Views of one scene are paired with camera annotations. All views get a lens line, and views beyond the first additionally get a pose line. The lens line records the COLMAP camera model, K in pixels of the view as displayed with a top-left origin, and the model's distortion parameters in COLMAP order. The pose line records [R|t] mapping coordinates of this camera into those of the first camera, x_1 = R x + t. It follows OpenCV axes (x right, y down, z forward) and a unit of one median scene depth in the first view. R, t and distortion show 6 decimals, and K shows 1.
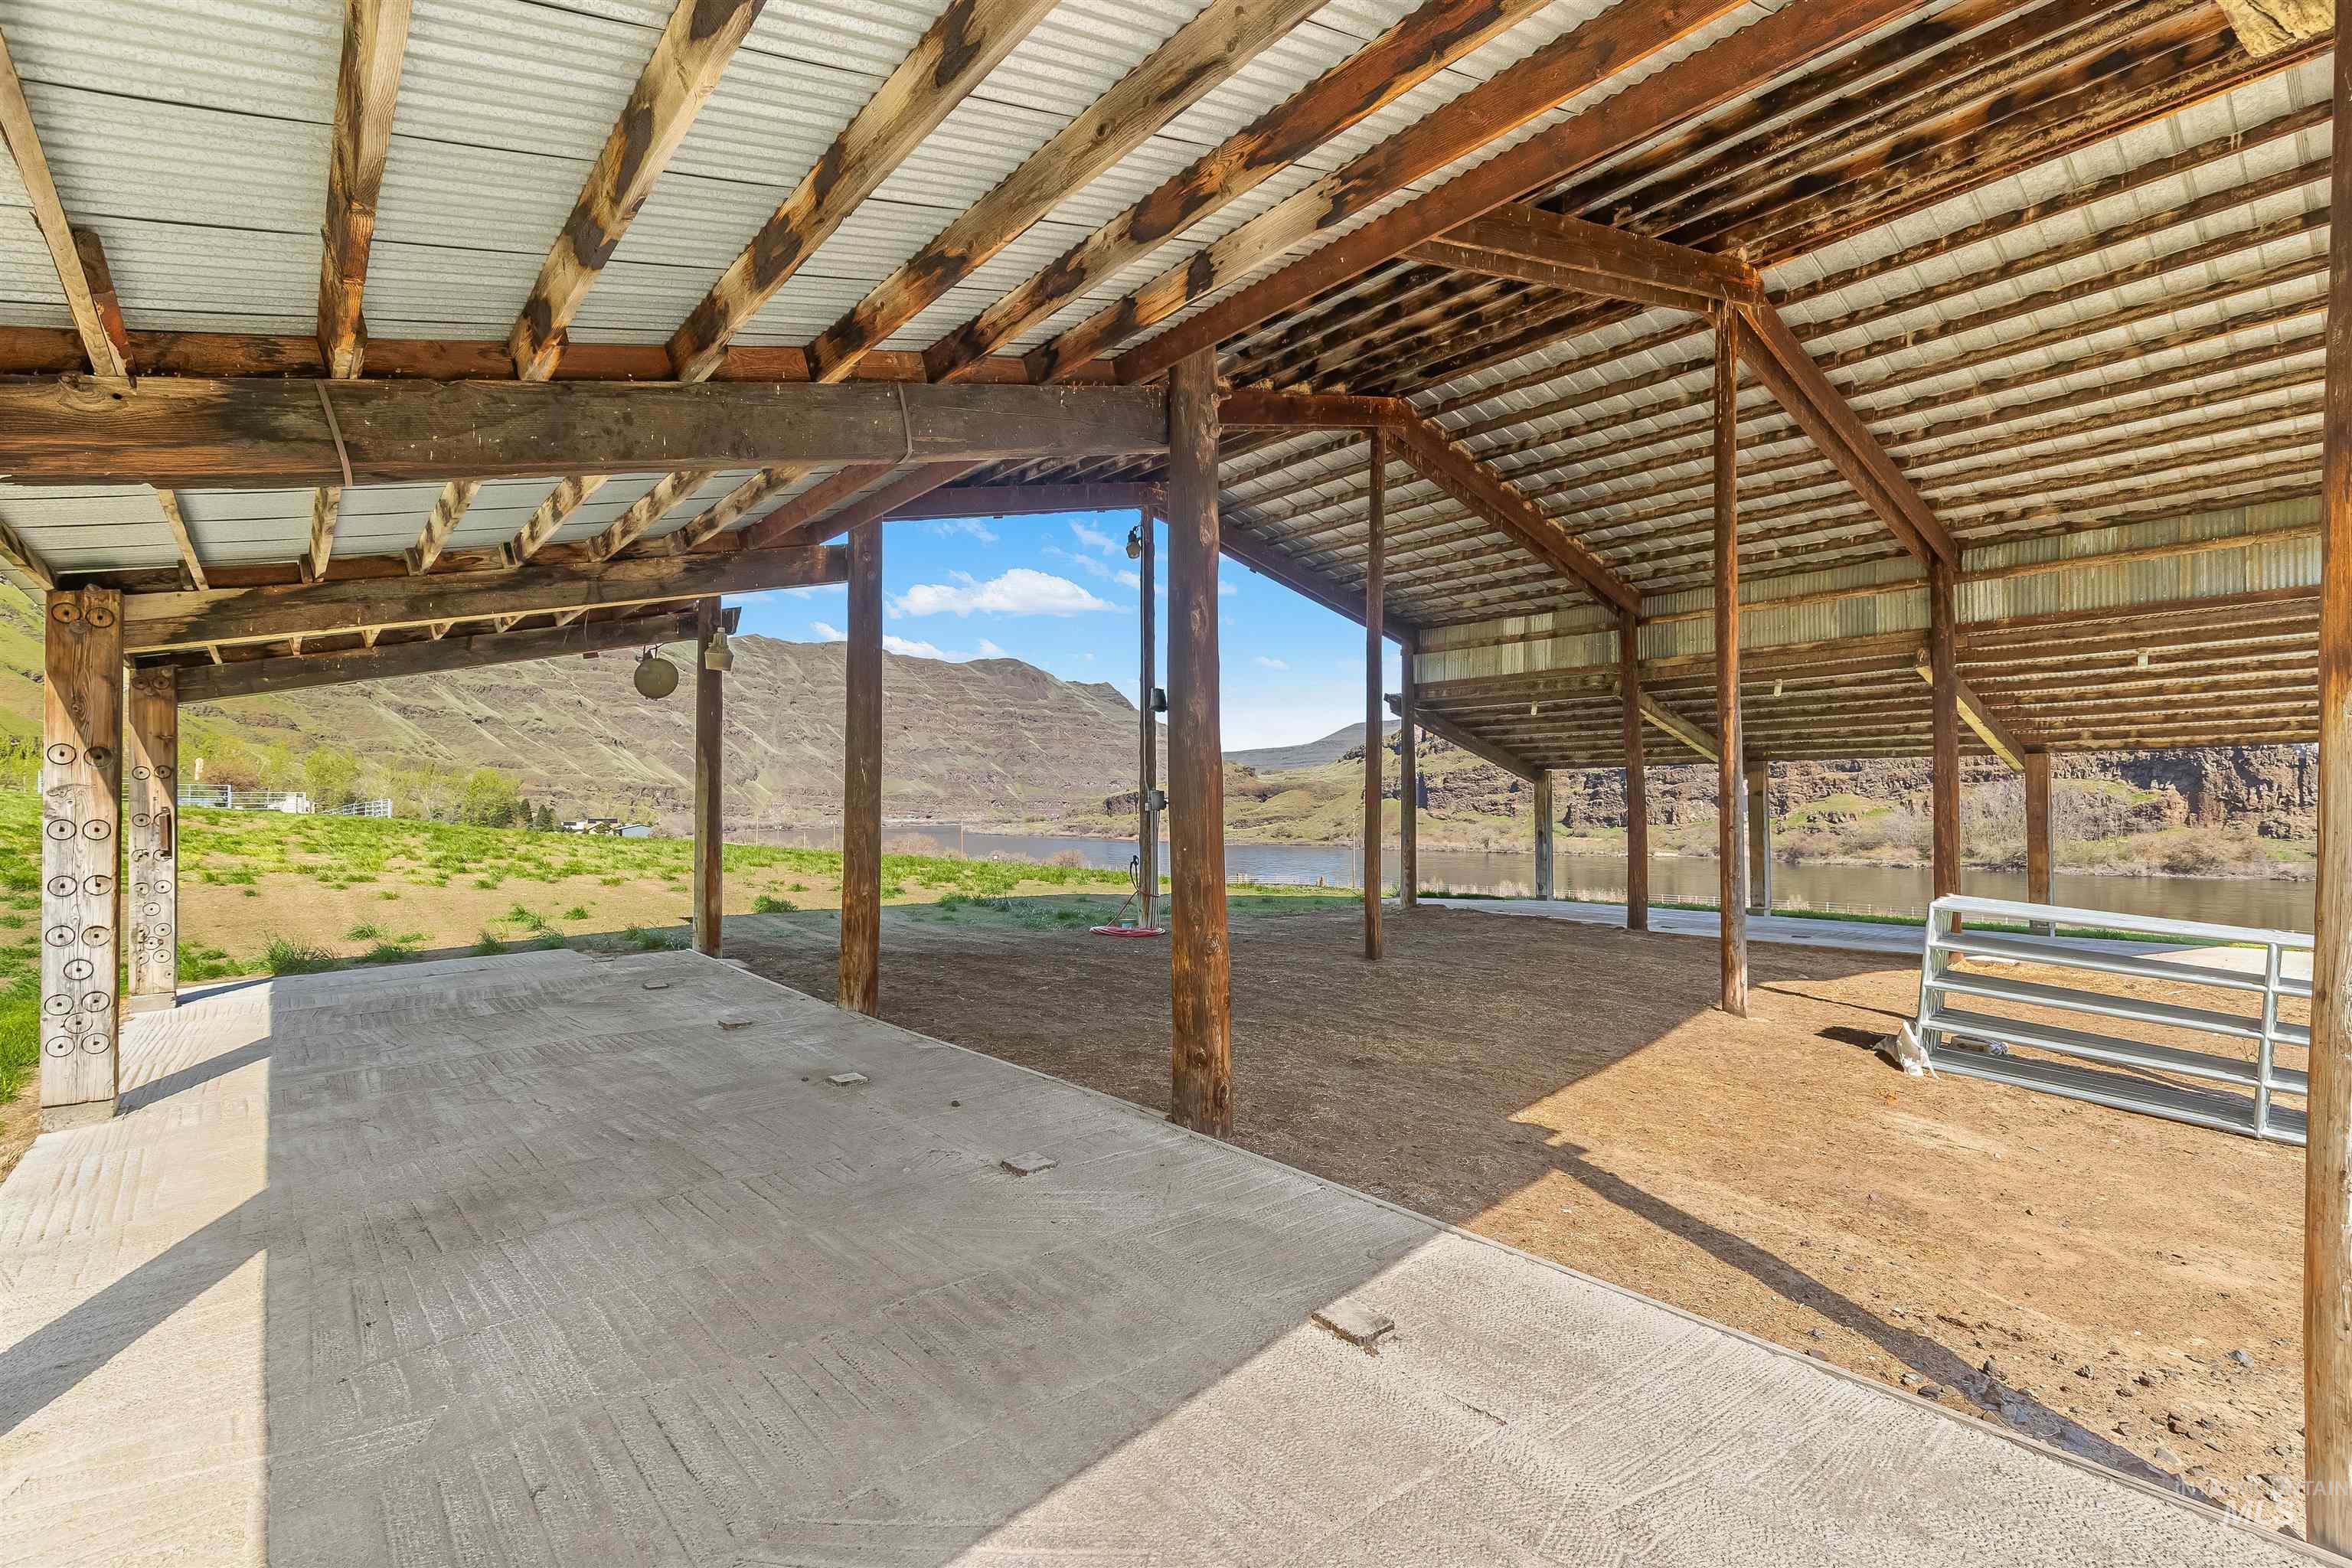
lens RADIAL K [[1089.1, 0, 1179.0], [0, 1089.1, 791.7], [0, 0, 1]] dist [-0.002645, -0.000360]
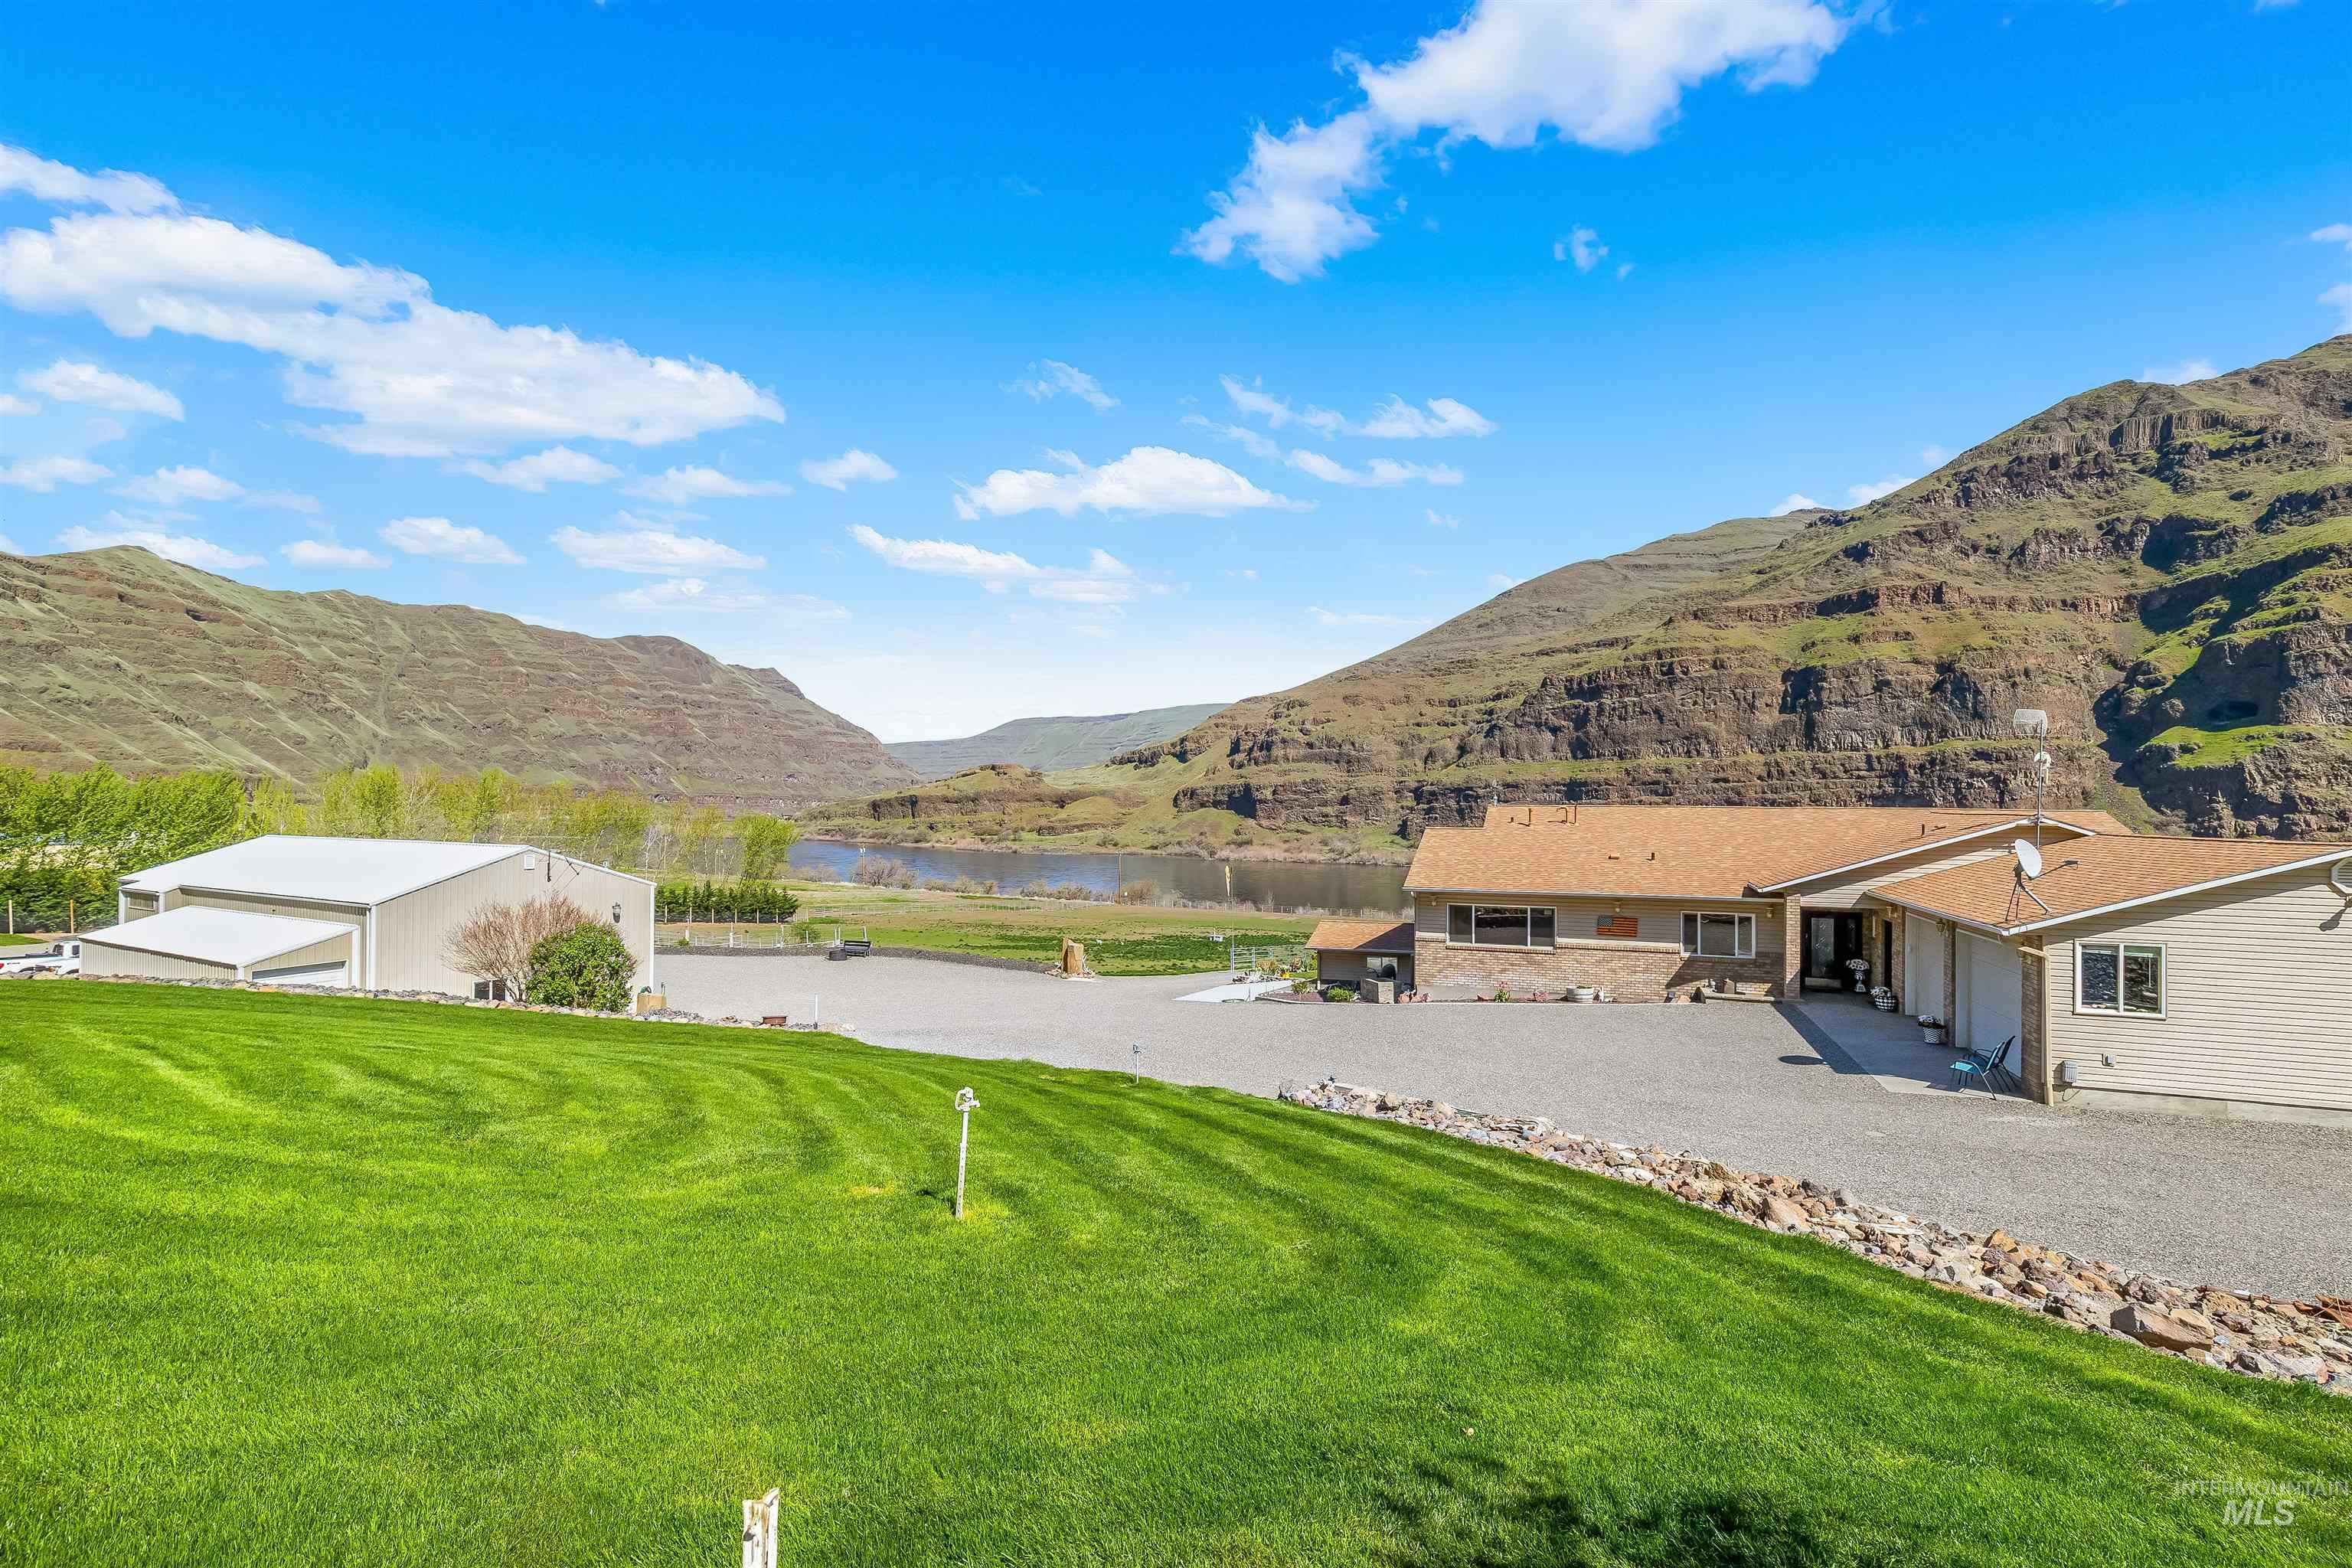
lens RADIAL K [[1089.1, 0, 1173.1], [0, 1089.1, 779.3], [0, 0, 1]] dist [-0.002645, -0.000360]
pose [[0.945317, 0.016070, 0.325757, -0.149982], [-0.014655, 0.999870, -0.006797, -0.011421], [-0.325823, 0.001651, 0.945429, 0.030587]]
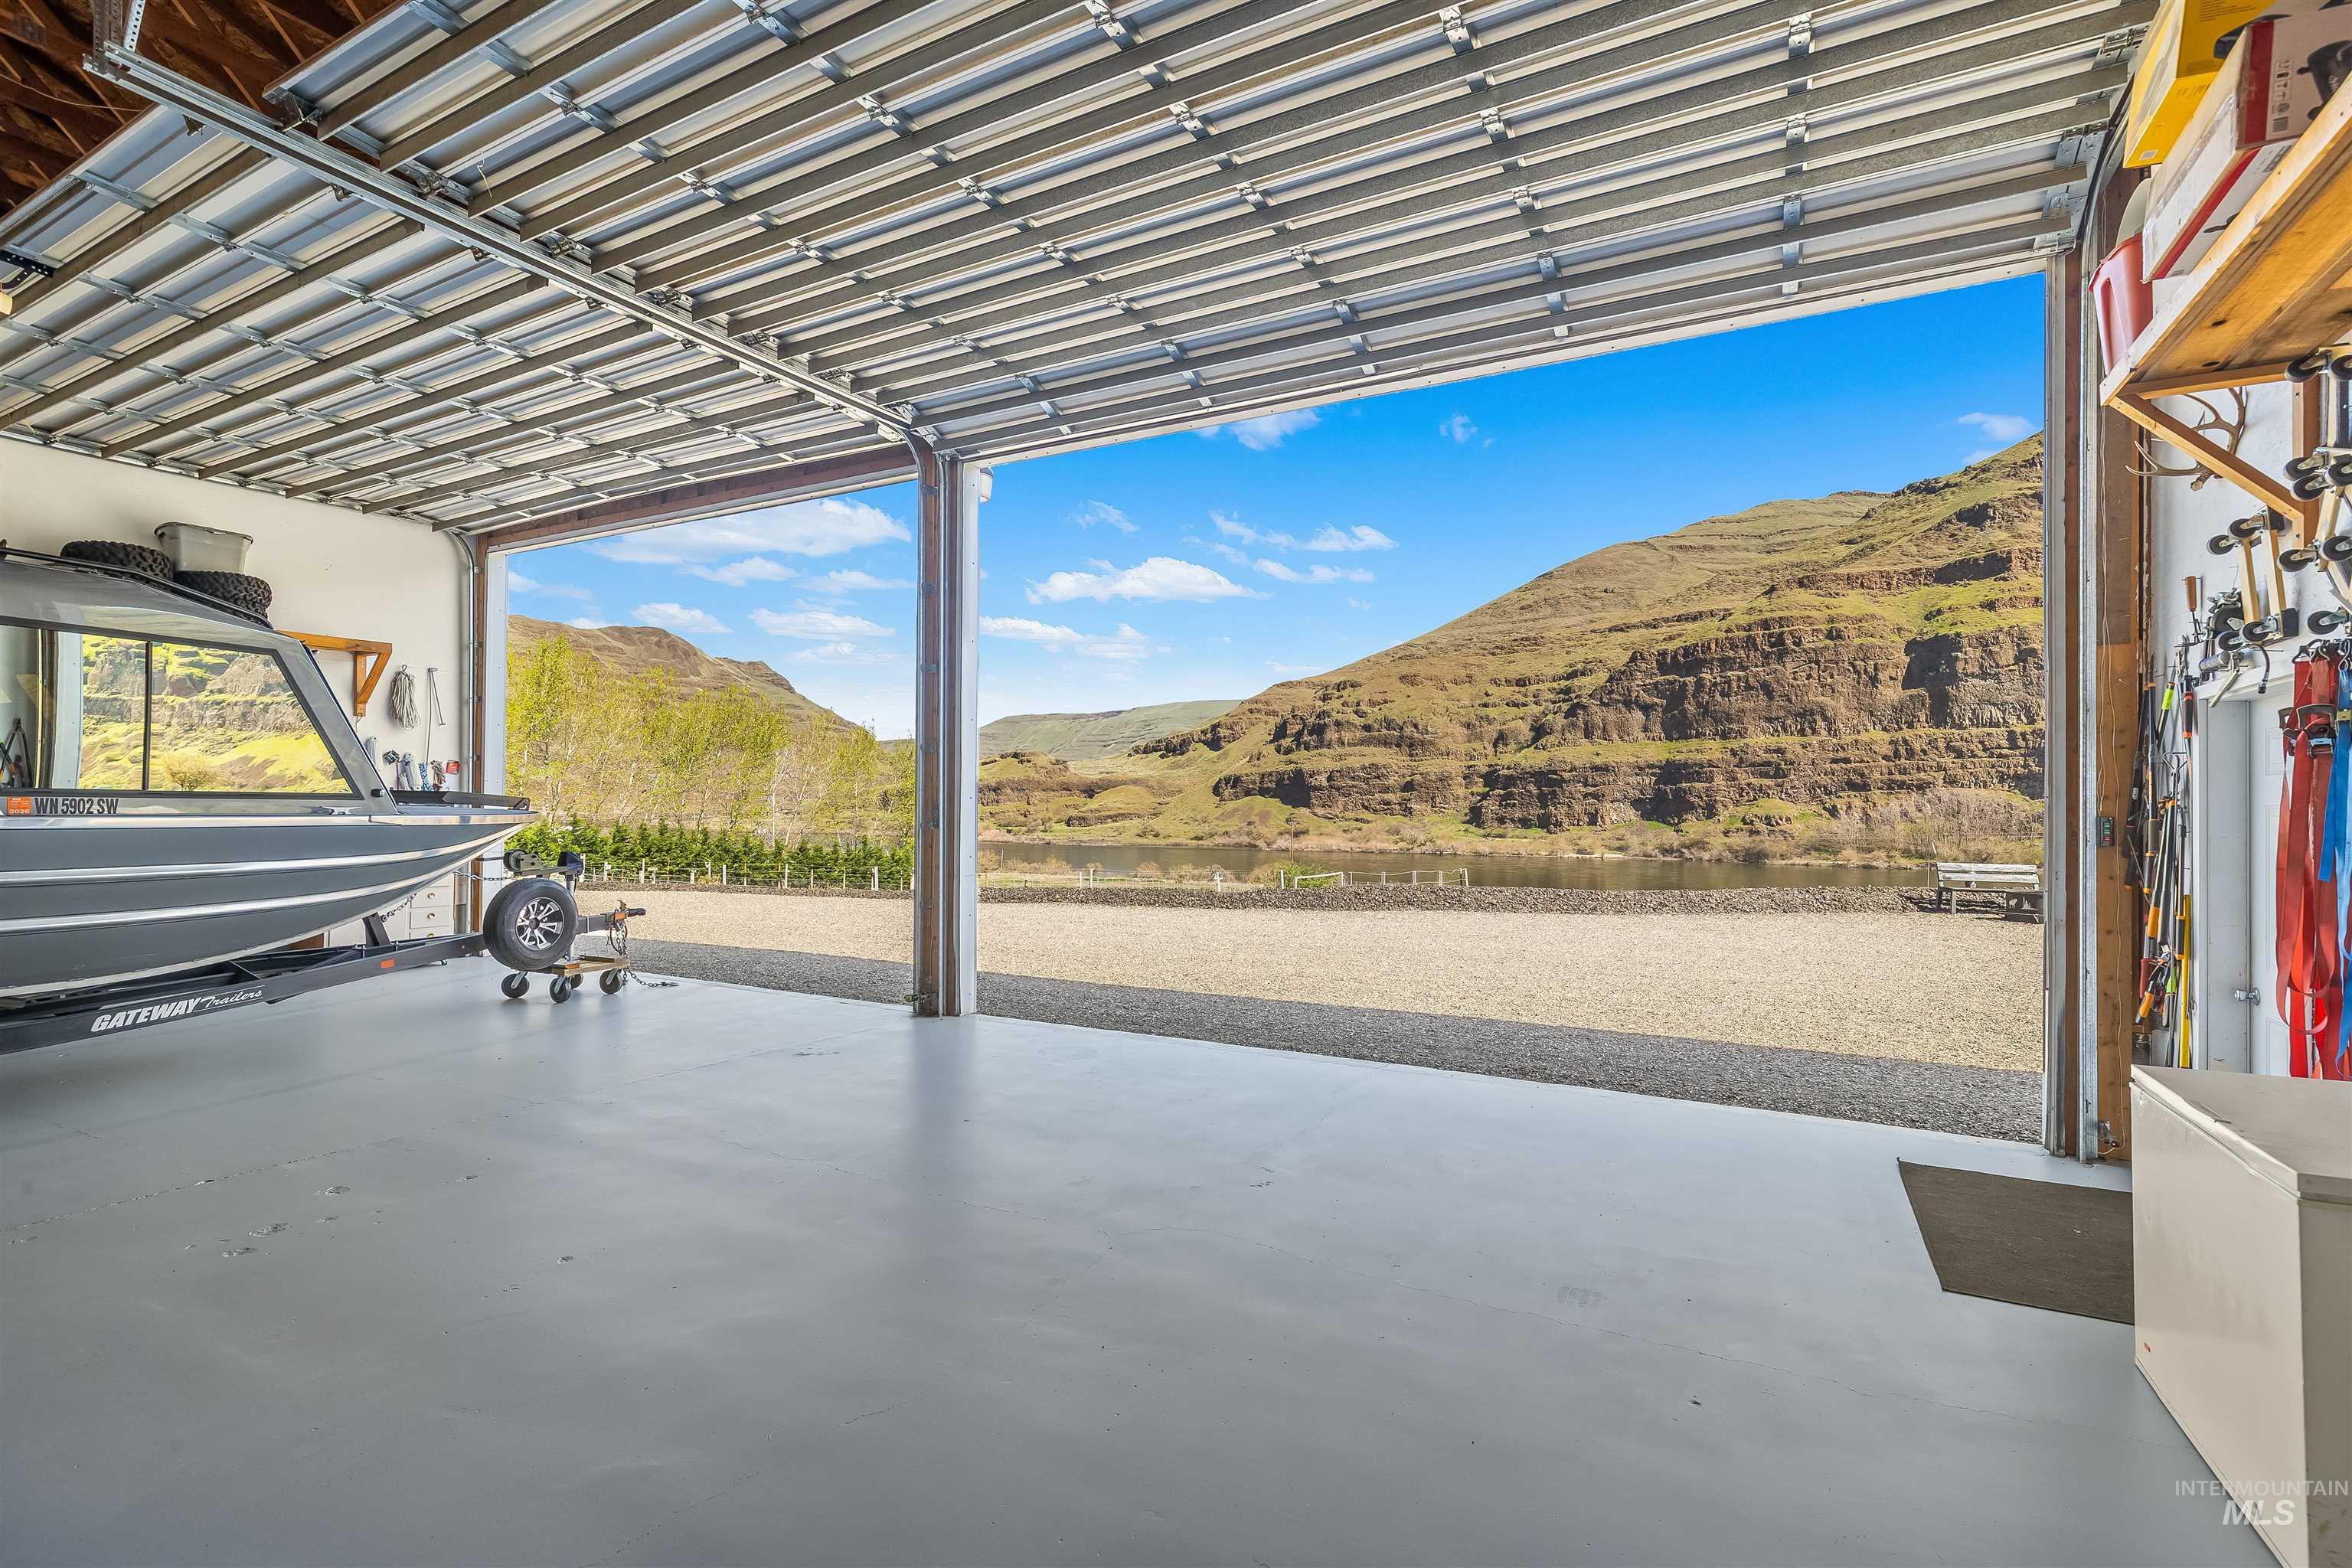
lens RADIAL K [[1089.1, 0, 1175.6], [0, 1089.1, 789.6], [0, 0, 1]] dist [-0.002645, -0.000360]
pose [[0.939750, 0.012787, 0.341622, -0.172032], [-0.014398, 0.999894, 0.002179, -0.000532], [-0.341558, -0.006966, 0.939835, 0.103206]]
